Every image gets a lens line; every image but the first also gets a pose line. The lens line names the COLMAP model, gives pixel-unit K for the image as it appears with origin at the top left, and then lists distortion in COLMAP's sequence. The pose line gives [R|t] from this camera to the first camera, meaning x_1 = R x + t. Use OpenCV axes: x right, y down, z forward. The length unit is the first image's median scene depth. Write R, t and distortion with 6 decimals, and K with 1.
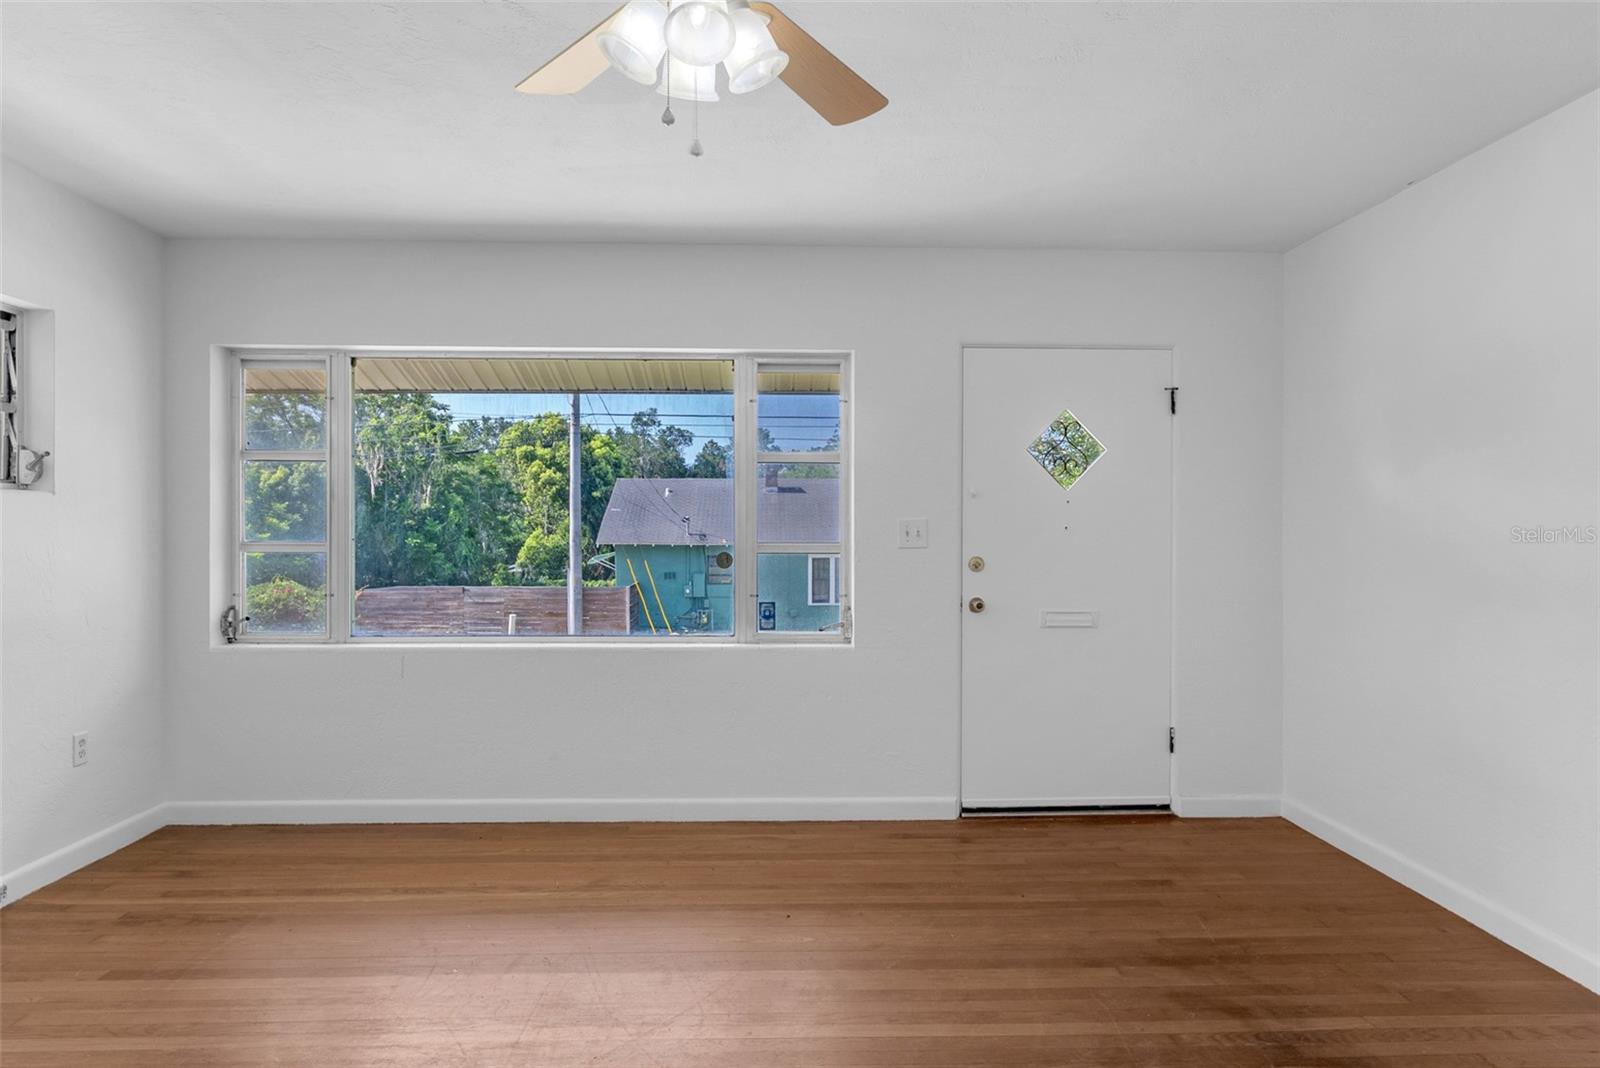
lens RADIAL K [[927.1, 0, 791.4], [0, 927.1, 530.7], [0, 0, 1]] dist [-0.004815, 0.001403]
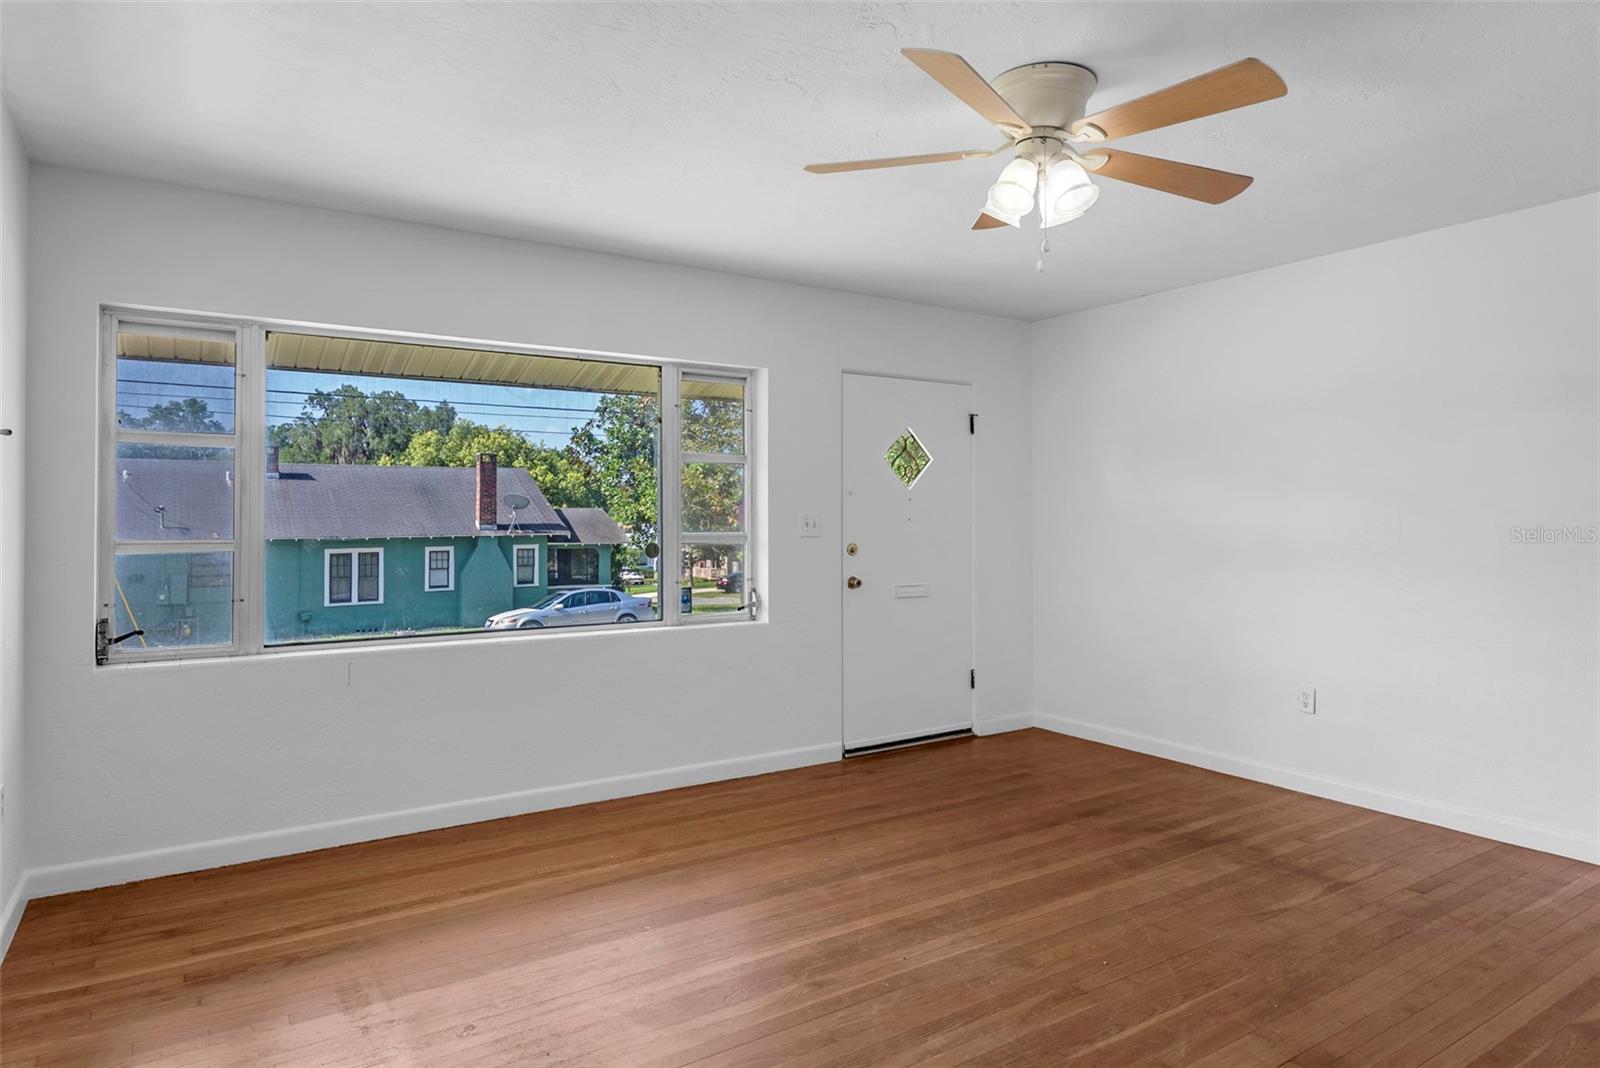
lens RADIAL K [[947.0, 0, 800.7], [0, 947.0, 508.5], [0, 0, 1]] dist [-0.007567, 0.001875]
pose [[0.854251, 0.001778, 0.519858, -0.533694], [0.005203, 0.999915, -0.011969, -0.003763], [-0.519835, 0.012930, 0.854169, -0.037528]]
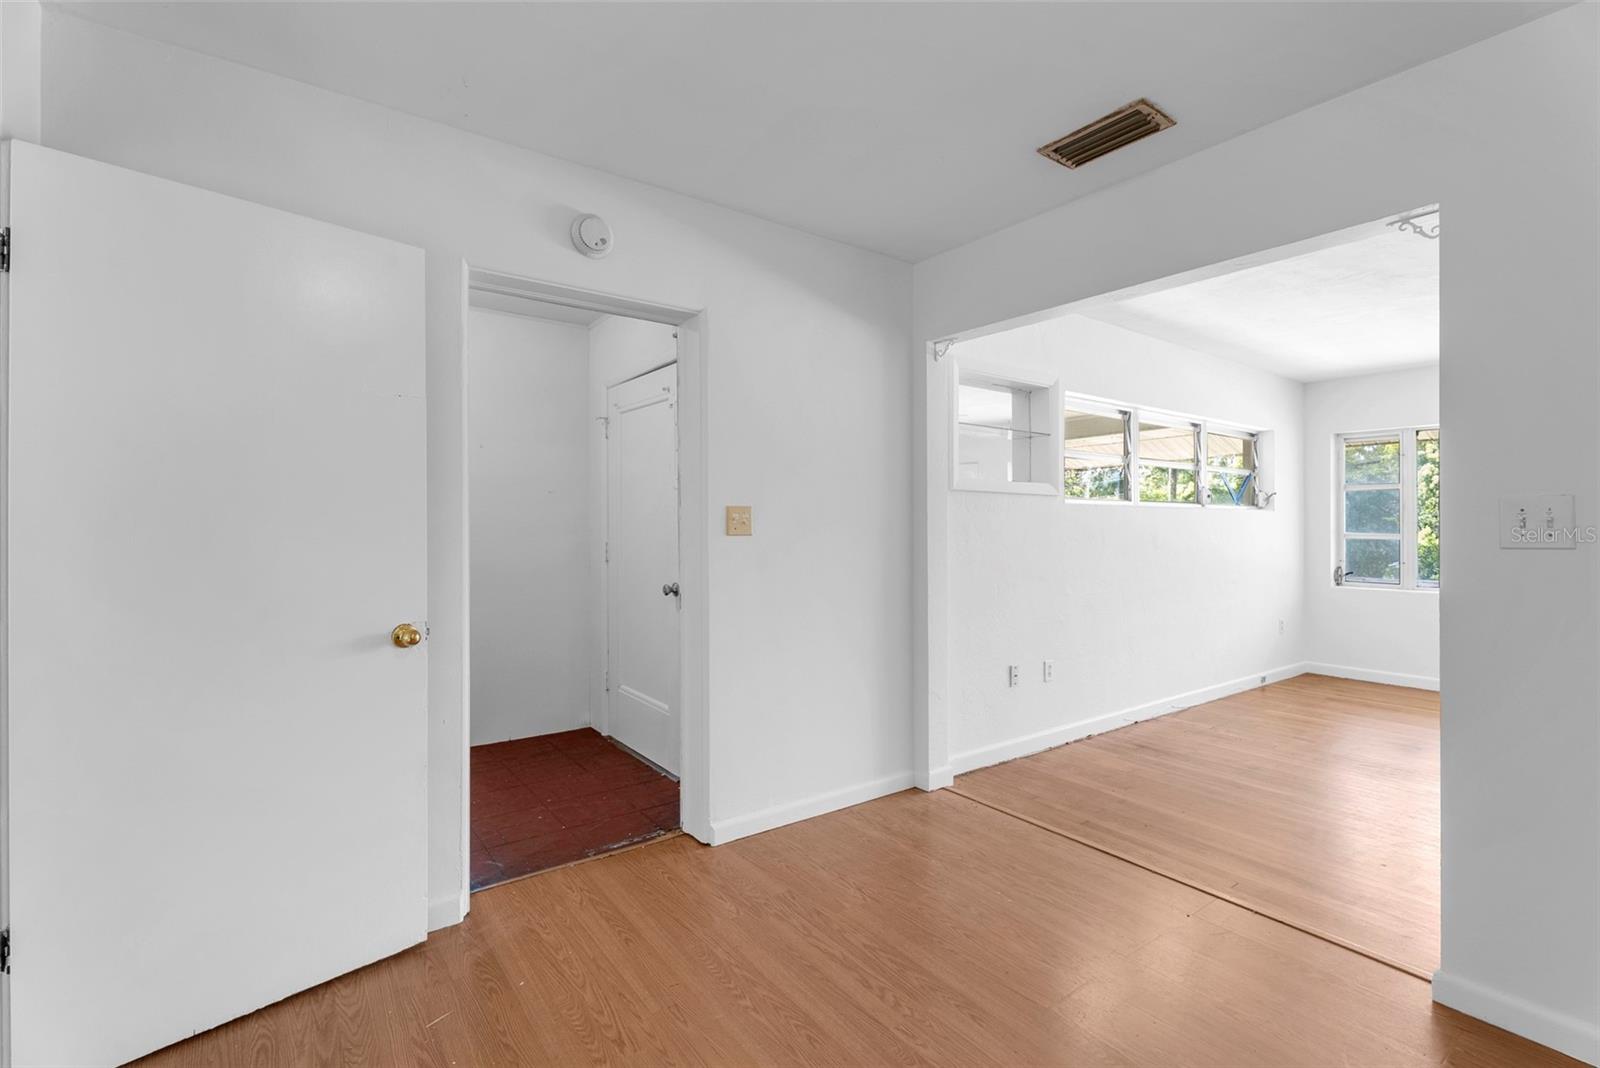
lens RADIAL K [[720.0, 0, 800.5], [0, 720.0, 521.9], [0, 0, 1]] dist [0.011778, 0.000215]
pose [[0.566063, -0.008335, -0.824320, 0.009267], [-0.001719, 0.999935, -0.011291, 0.007816], [0.824360, 0.007809, 0.566012, -0.822904]]
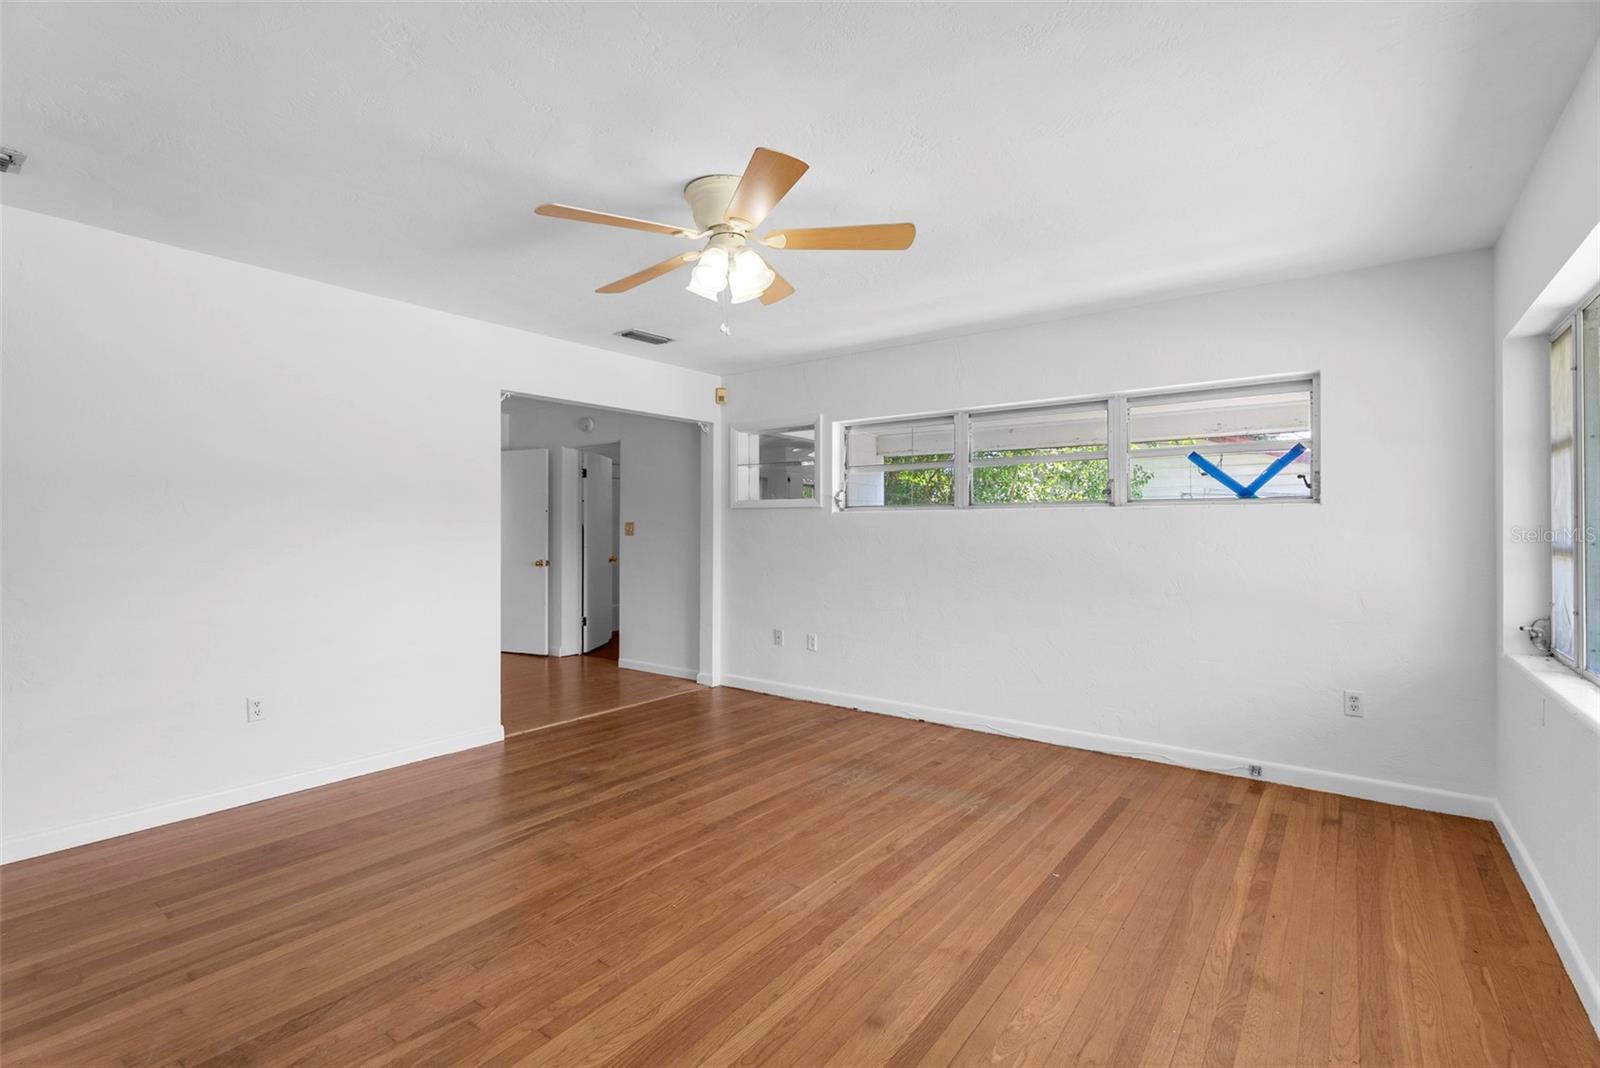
lens RADIAL K [[728.3, 0, 806.2], [0, 728.3, 514.7], [0, 0, 1]] dist [0.003327, 0.000524]
pose [[-0.620975, -0.020280, -0.783568, 0.438471], [-0.004557, 0.999742, -0.022263, 0.001087], [0.783817, -0.010254, -0.620907, 0.916774]]
